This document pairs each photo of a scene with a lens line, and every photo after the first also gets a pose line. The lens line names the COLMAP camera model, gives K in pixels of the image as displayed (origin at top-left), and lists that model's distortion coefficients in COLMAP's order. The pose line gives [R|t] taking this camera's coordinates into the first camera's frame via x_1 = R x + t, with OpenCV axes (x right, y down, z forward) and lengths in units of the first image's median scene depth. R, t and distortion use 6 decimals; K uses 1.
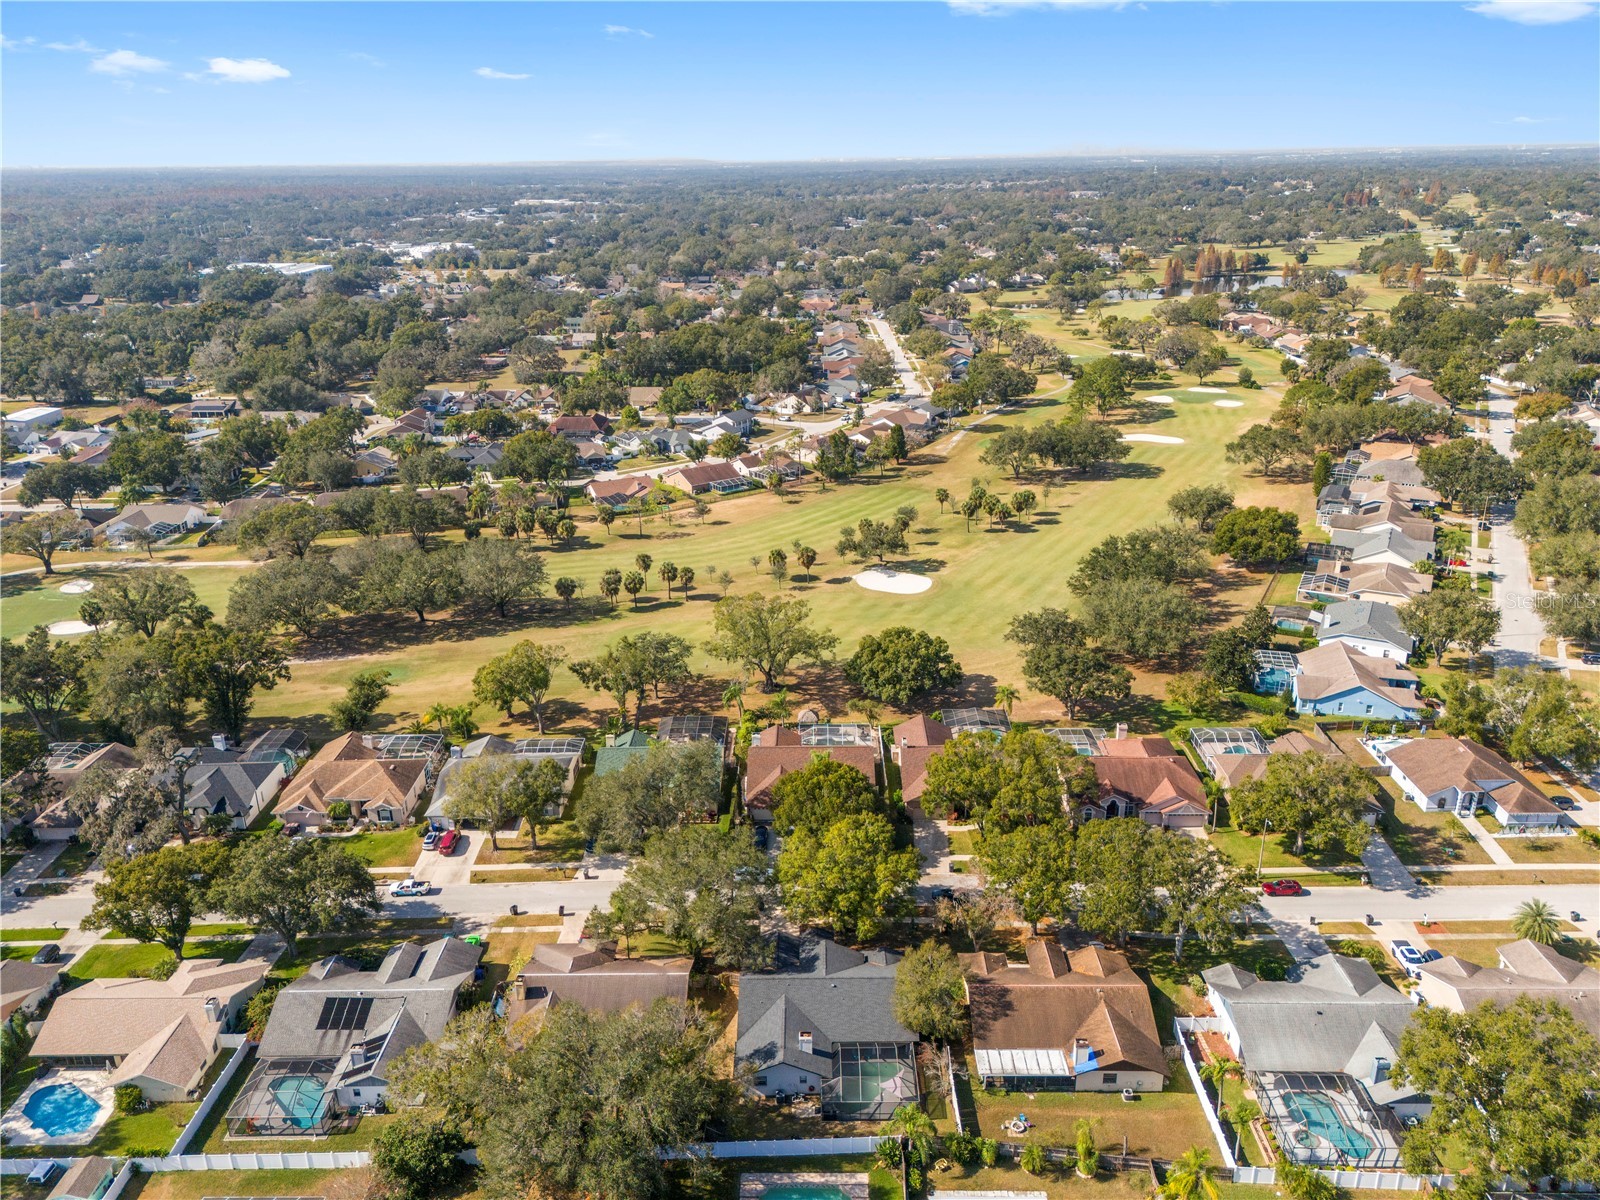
lens RADIAL K [[1155.7, 0, 800.0], [0, 1155.7, 600.0], [0, 0, 1]] dist [0.086745, -0.076020]
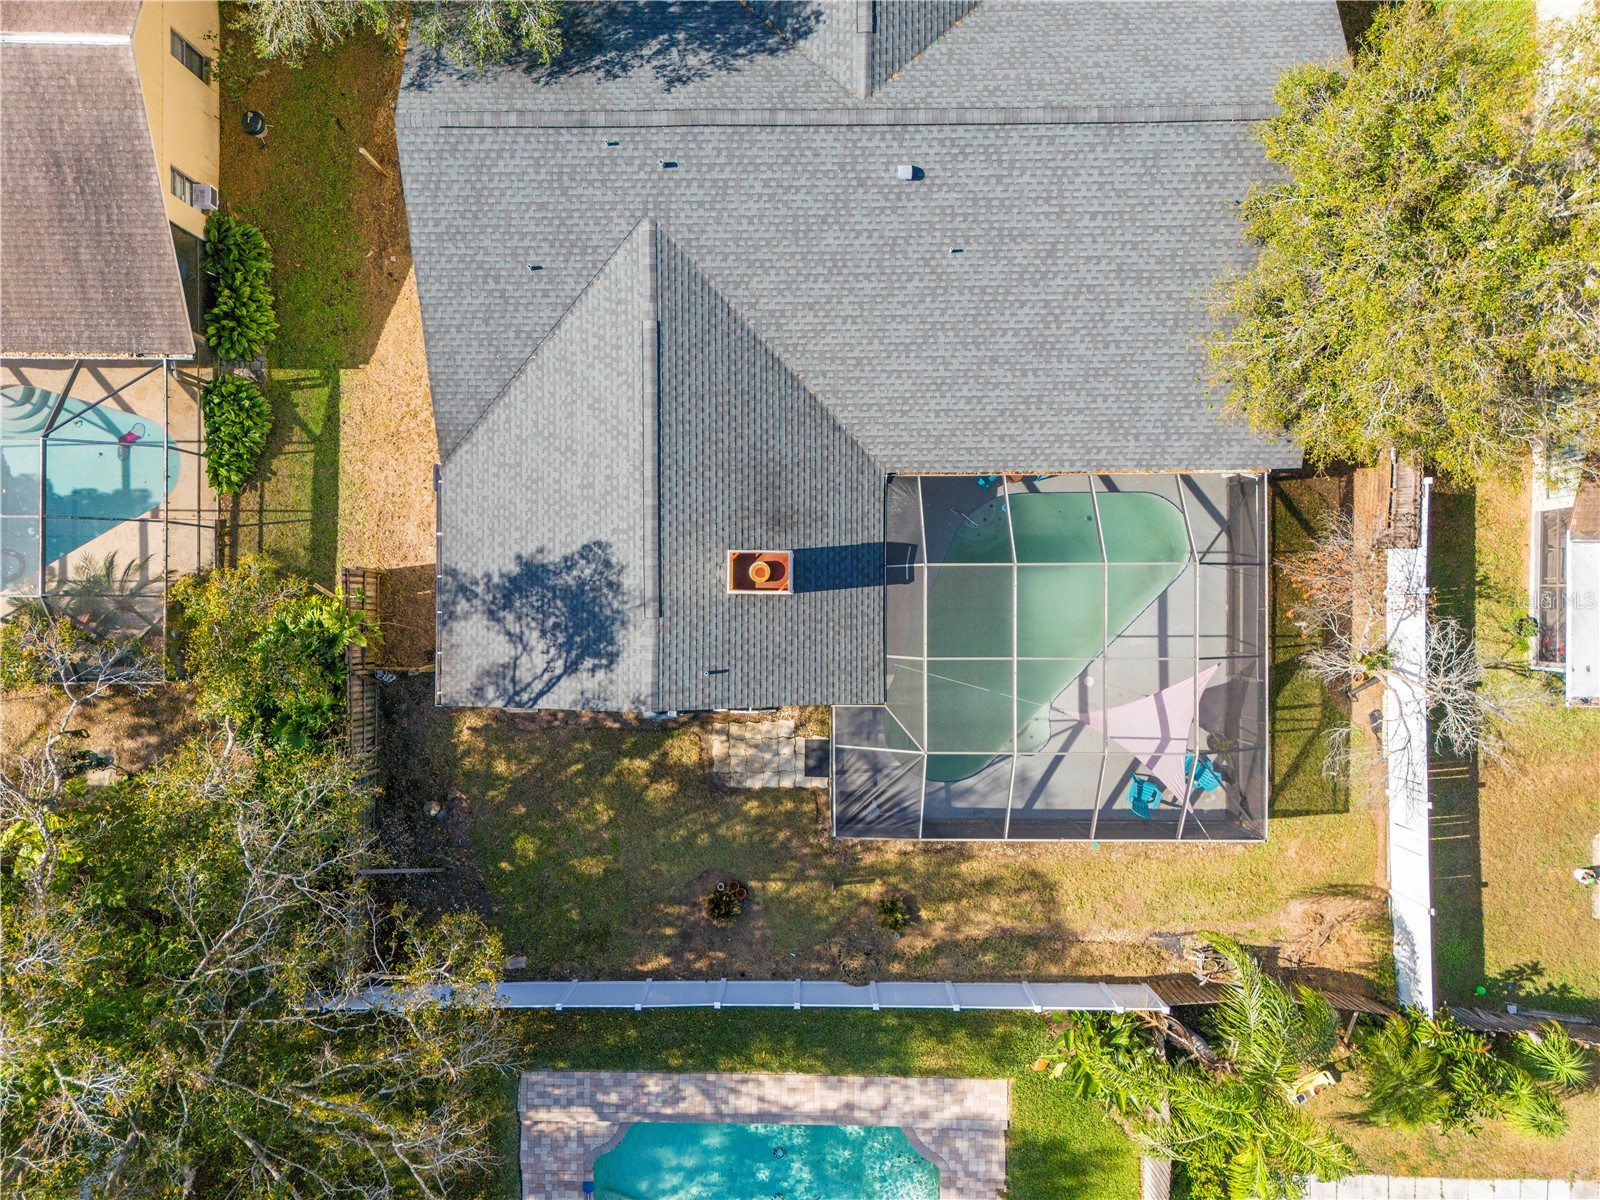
lens RADIAL K [[1155.7, 0, 800.0], [0, 1155.7, 600.0], [0, 0, 1]] dist [0.086745, -0.076020]
pose [[0.999967, -0.006225, 0.005218, 0.009337], [-0.002664, 0.355487, 0.934677, 0.171659], [-0.007673, -0.934661, 0.355459, 0.824740]]
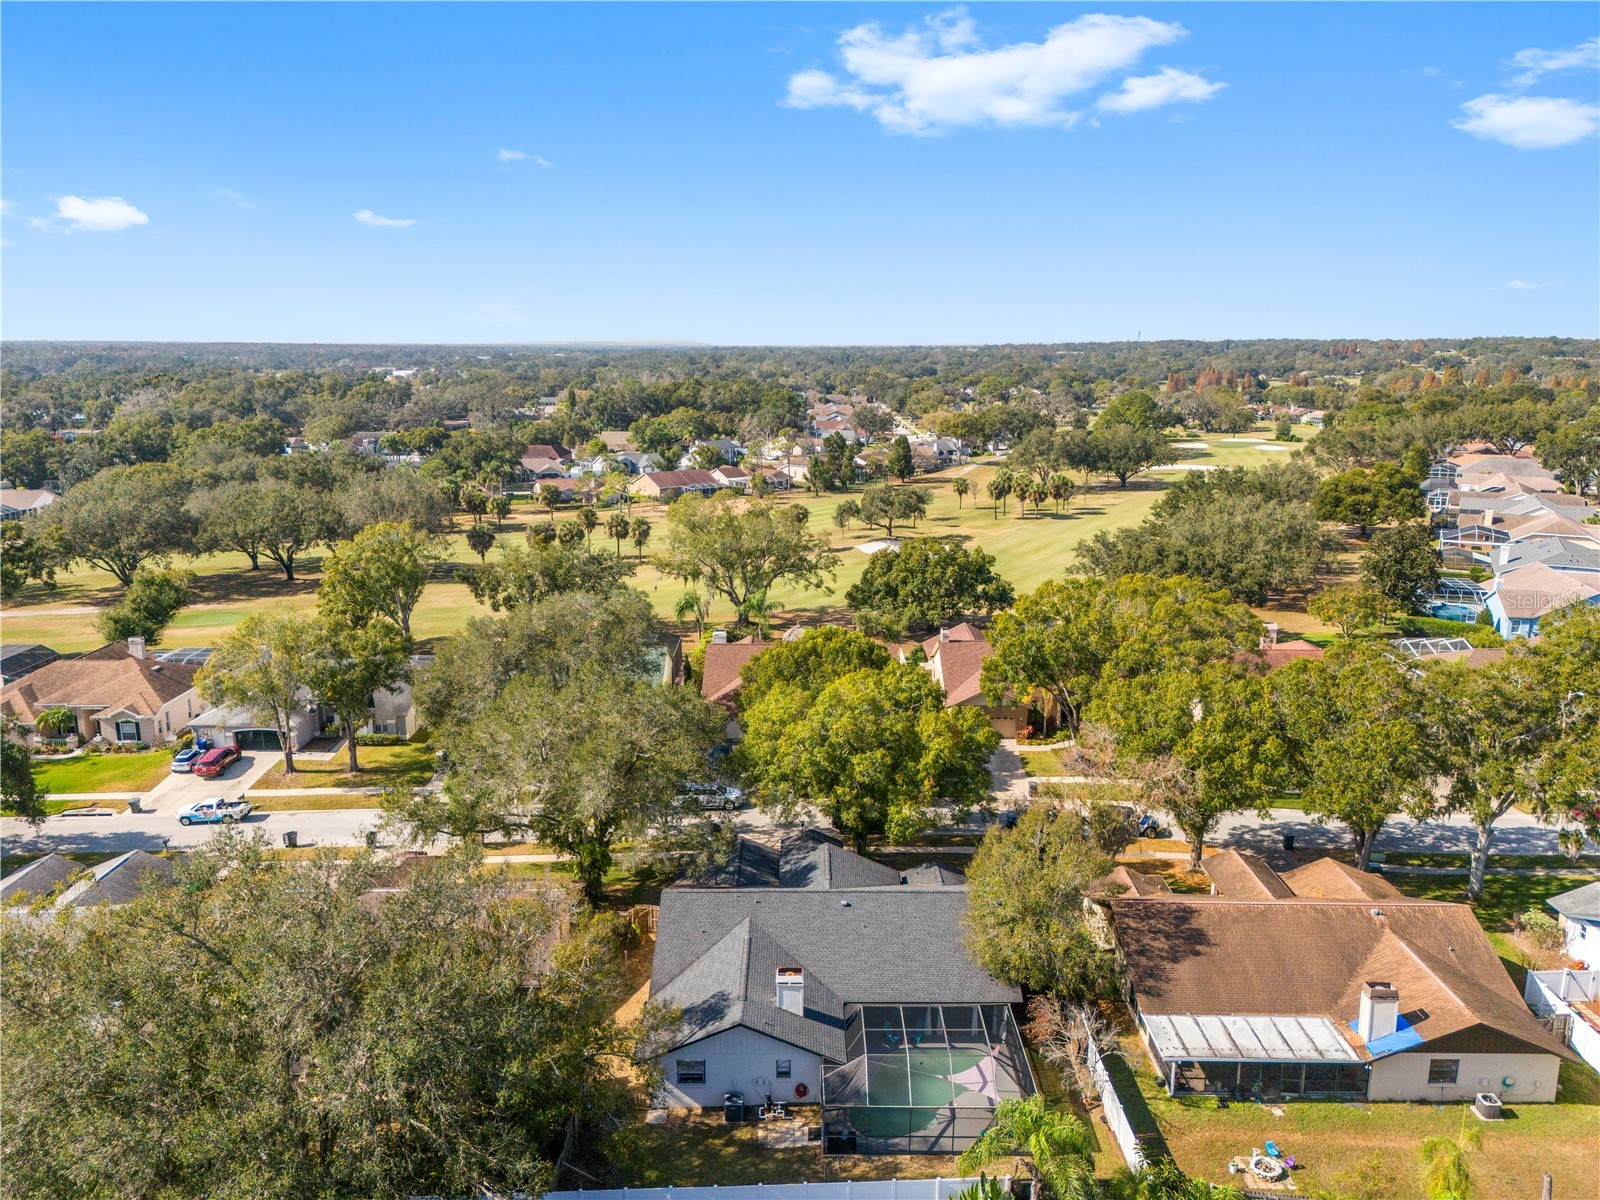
lens RADIAL K [[1155.7, 0, 800.0], [0, 1155.7, 600.0], [0, 0, 1]] dist [0.086745, -0.076020]
pose [[0.999868, 0.012904, 0.009835, 0.002068], [-0.011334, 0.989259, -0.145730, 0.258988], [-0.011610, 0.145600, 0.989275, 0.451754]]
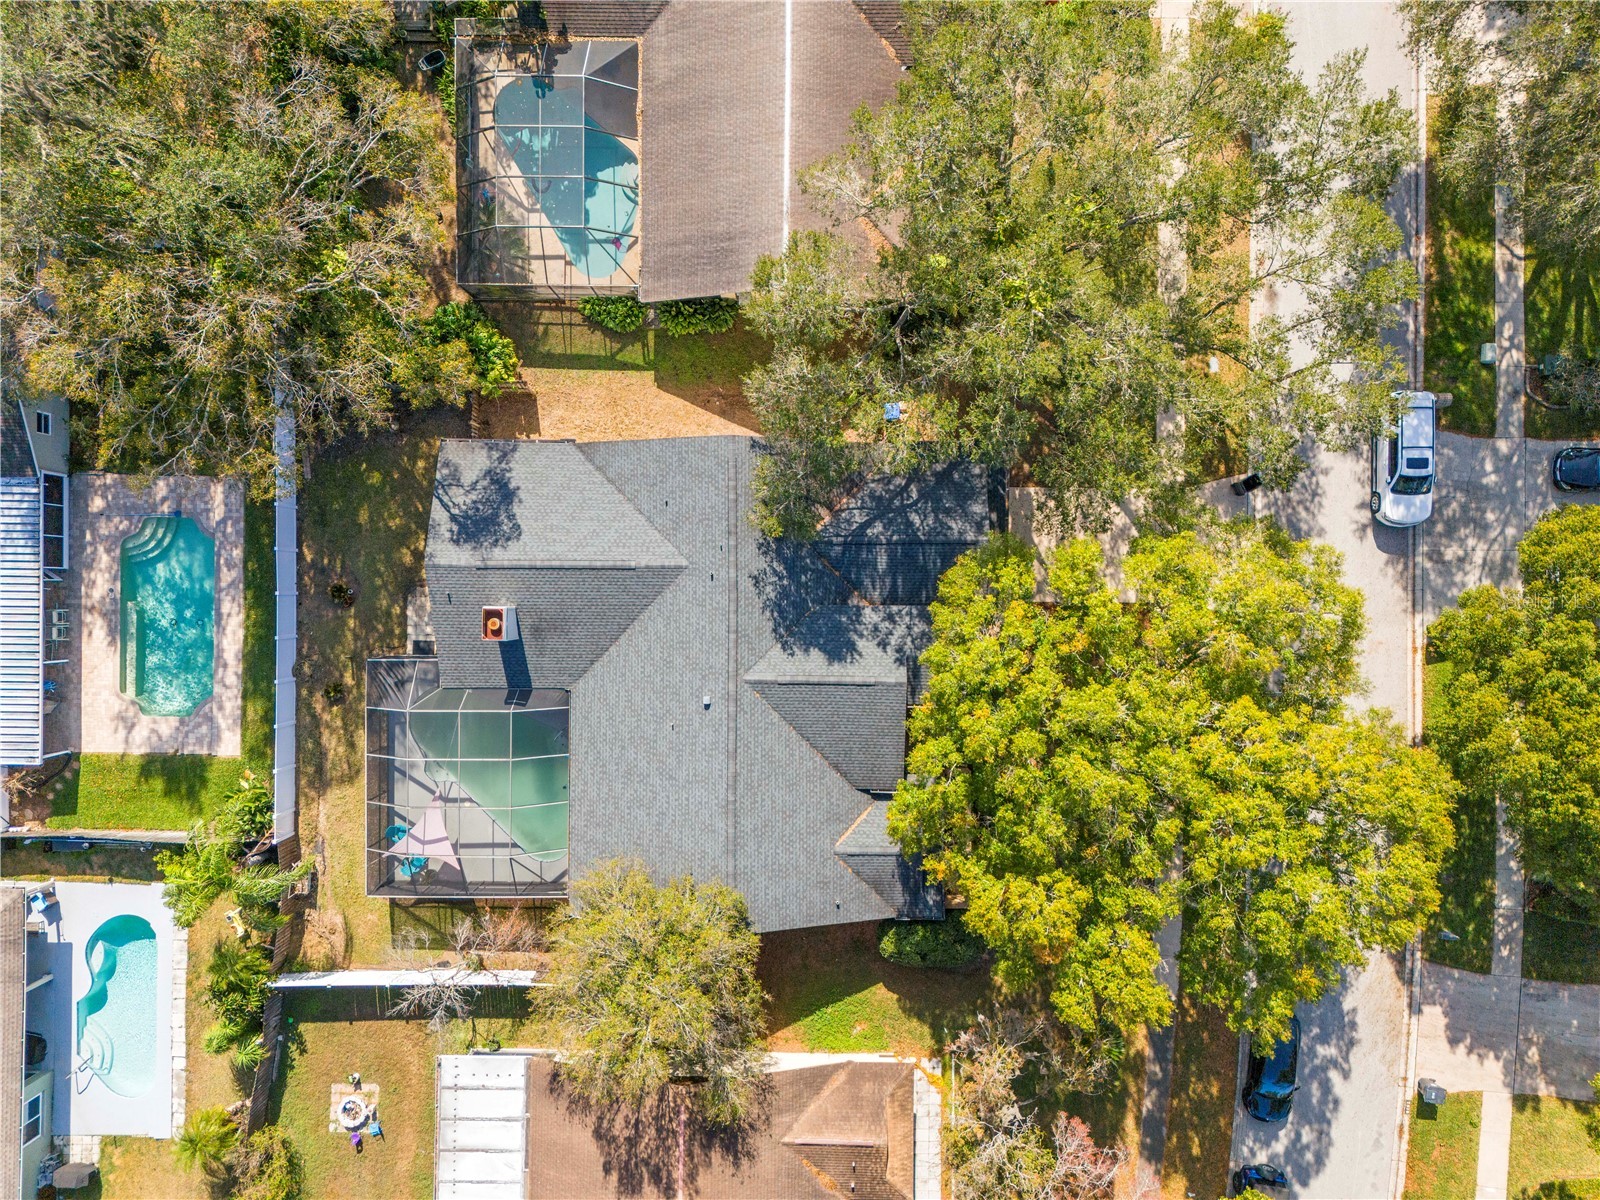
lens RADIAL K [[1155.7, 0, 800.0], [0, 1155.7, 600.0], [0, 0, 1]] dist [0.086745, -0.076020]
pose [[0.002827, 0.999681, 0.025084, -0.010704], [-0.332272, -0.022719, 0.942910, -0.008588], [0.943179, -0.011000, 0.332102, 0.862938]]
